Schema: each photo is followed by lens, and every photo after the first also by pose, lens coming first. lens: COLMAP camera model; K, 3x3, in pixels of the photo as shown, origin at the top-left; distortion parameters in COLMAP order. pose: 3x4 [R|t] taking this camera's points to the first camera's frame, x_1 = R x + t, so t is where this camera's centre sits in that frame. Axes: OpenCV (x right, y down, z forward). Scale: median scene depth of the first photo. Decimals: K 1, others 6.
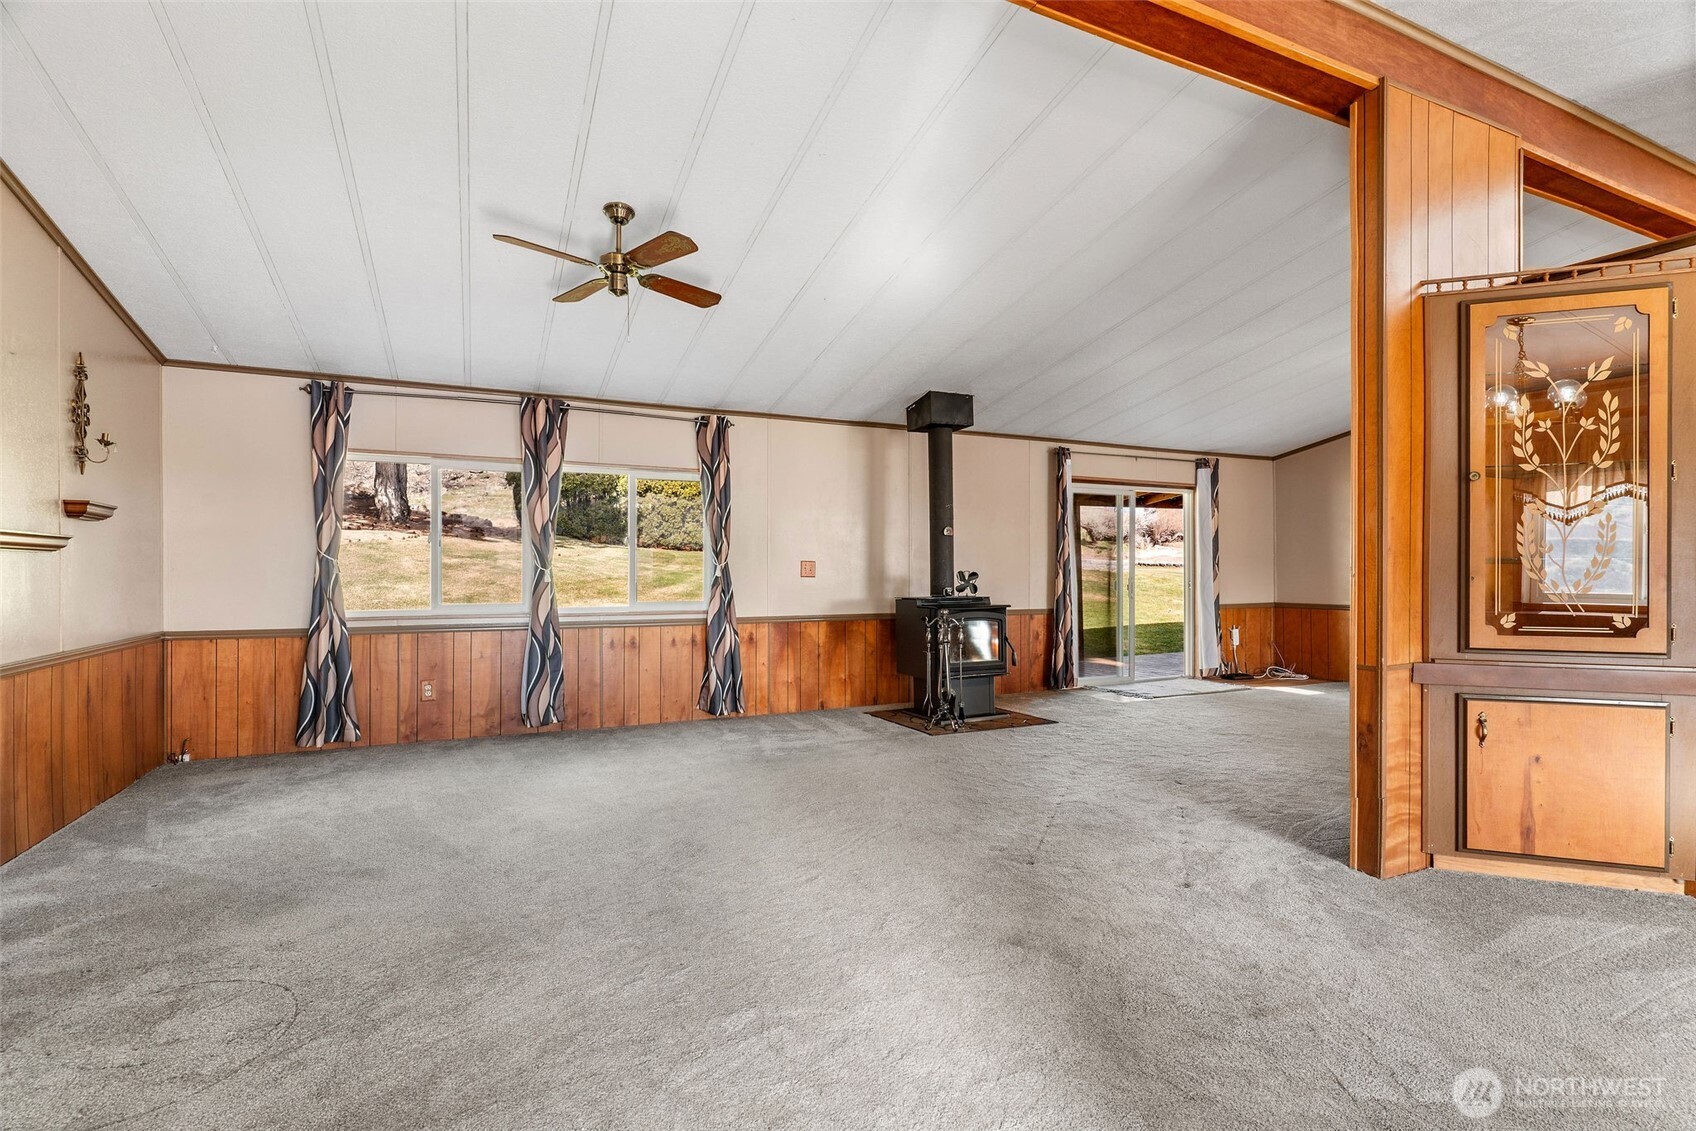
lens RADIAL K [[806.0, 0, 852.0], [0, 806.0, 558.7], [0, 0, 1]] dist [0.001476, -0.000696]
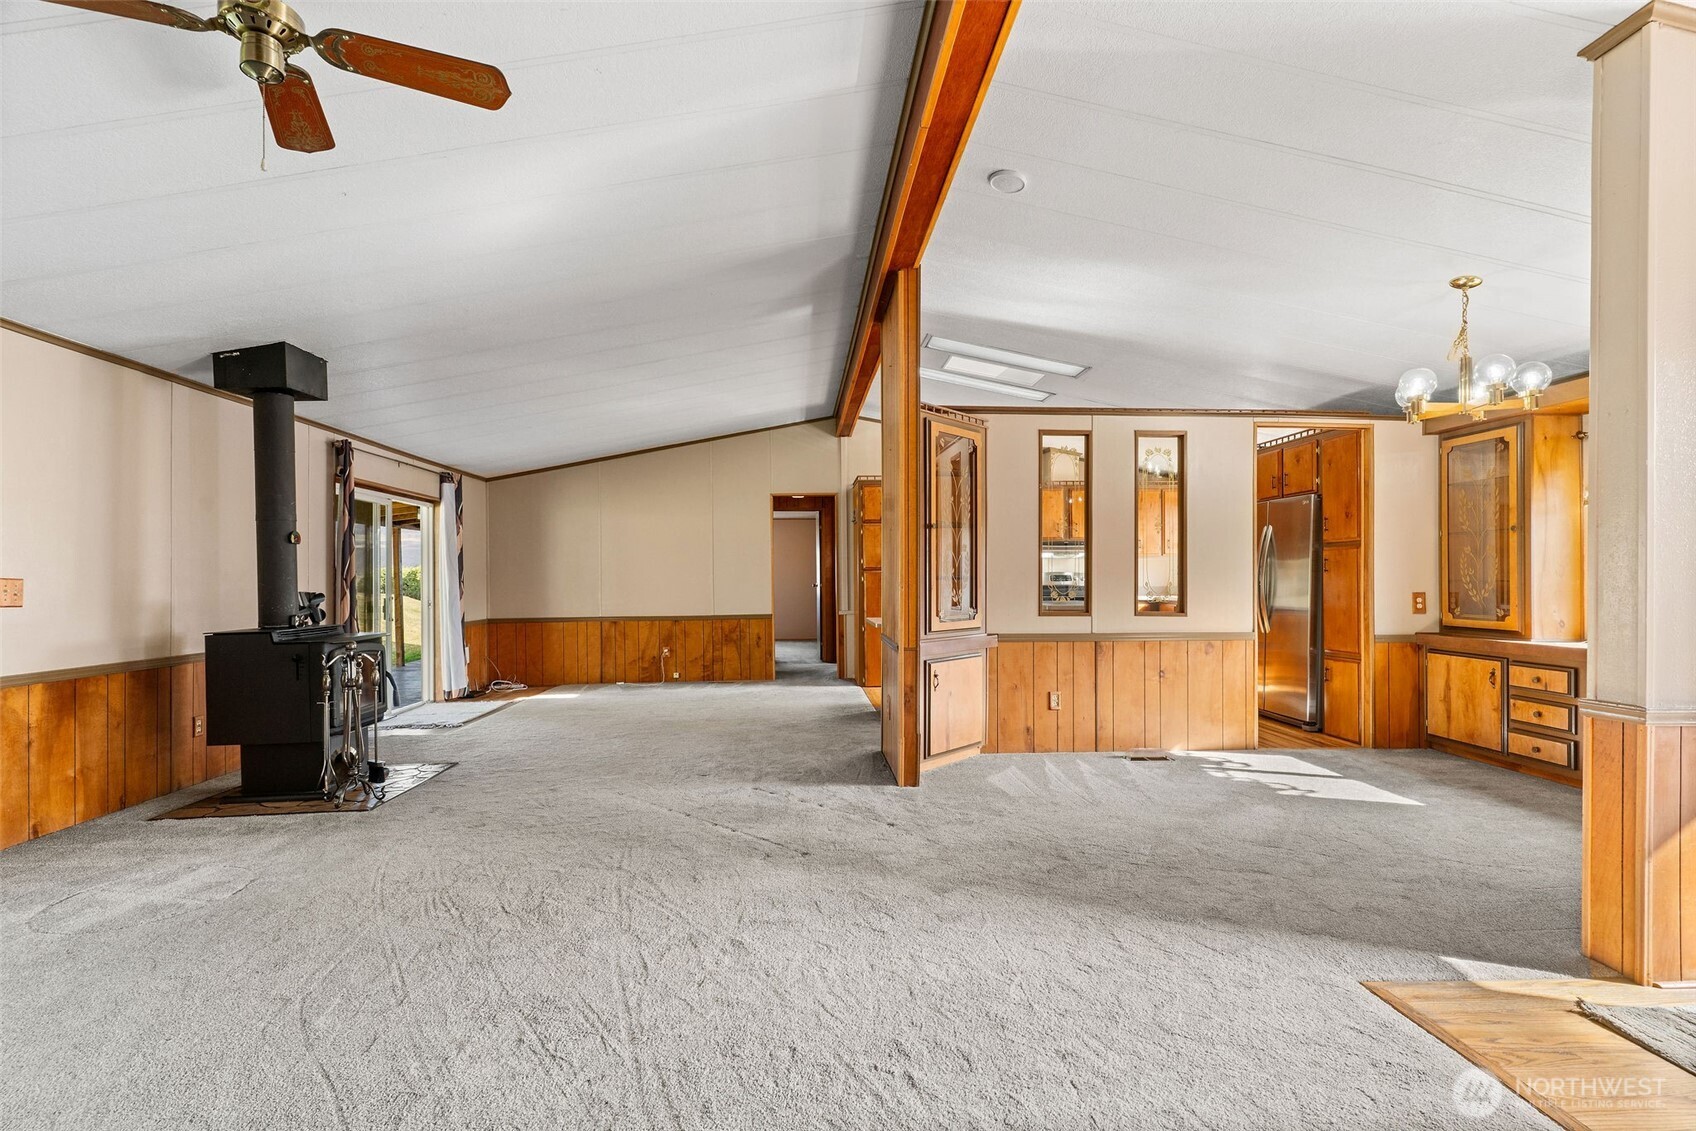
lens RADIAL K [[806.0, 0, 852.0], [0, 806.0, 558.7], [0, 0, 1]] dist [0.001476, -0.000696]
pose [[0.366747, 0.023230, 0.930031, -0.361252], [-0.000272, 0.999691, -0.024862, 0.003105], [-0.930321, 0.008865, 0.366640, 0.250627]]
